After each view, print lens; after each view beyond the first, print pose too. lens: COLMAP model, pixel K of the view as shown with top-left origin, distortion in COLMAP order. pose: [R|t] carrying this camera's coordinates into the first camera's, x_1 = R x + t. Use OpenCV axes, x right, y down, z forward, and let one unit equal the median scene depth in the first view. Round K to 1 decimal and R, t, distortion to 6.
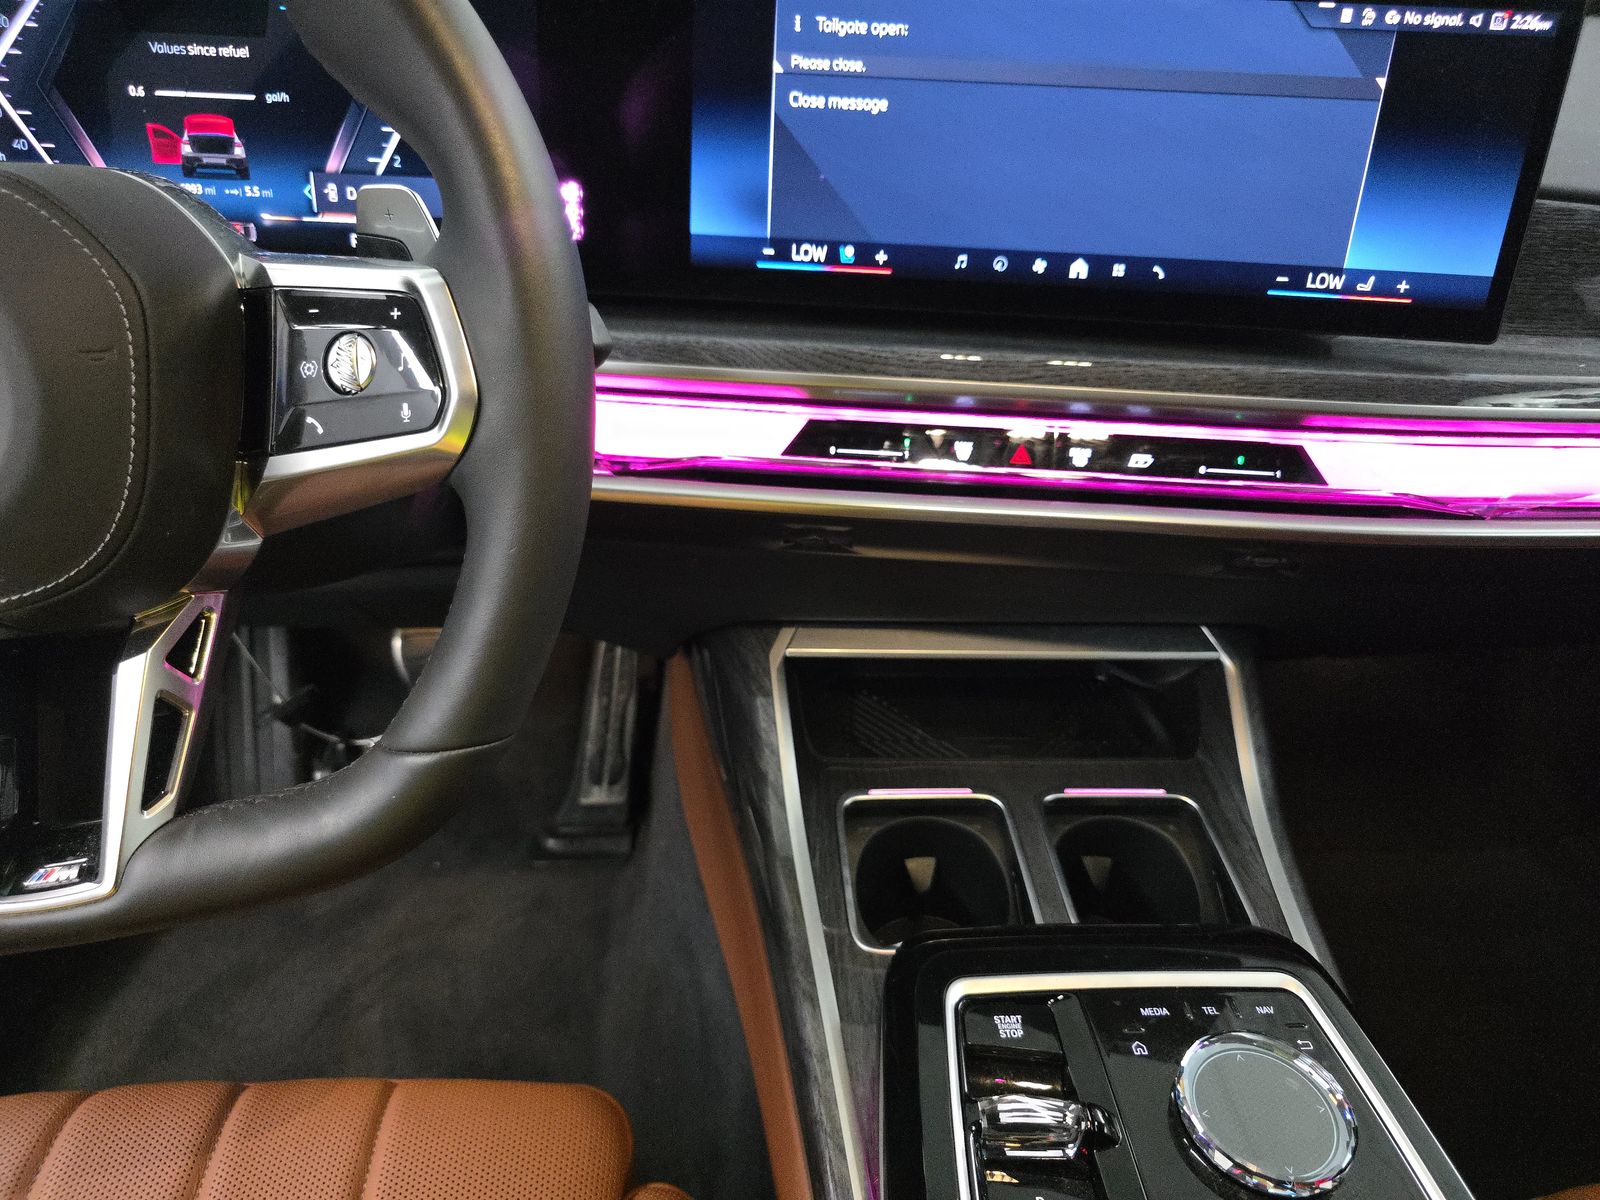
lens RADIAL K [[1049.7, 0, 799.6], [0, 1049.7, 586.3], [0, 0, 1]] dist [-0.004979, -0.012511]
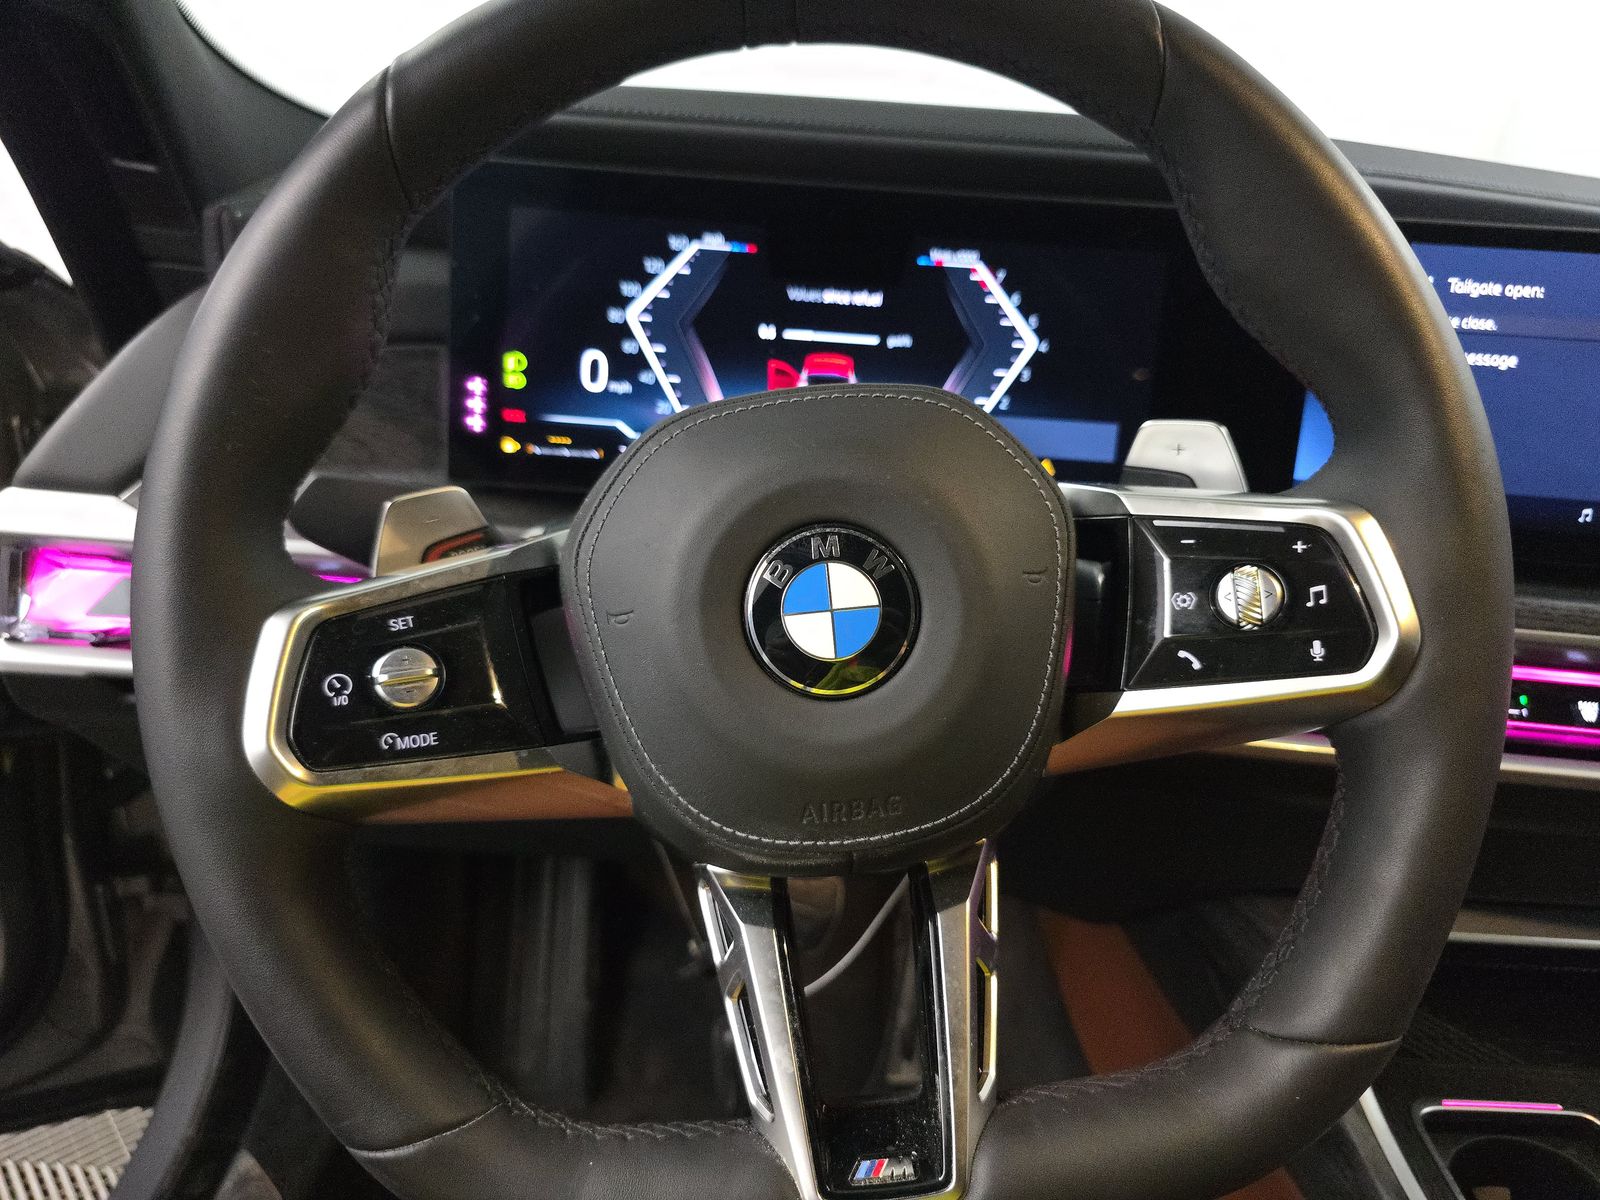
lens RADIAL K [[1049.7, 0, 799.6], [0, 1049.7, 586.3], [0, 0, 1]] dist [-0.004979, -0.012511]
pose [[0.996655, 0.033812, -0.074406, -0.517655], [-0.050091, 0.972083, -0.229228, 0.008459], [0.064579, 0.232188, 0.970525, 0.046302]]
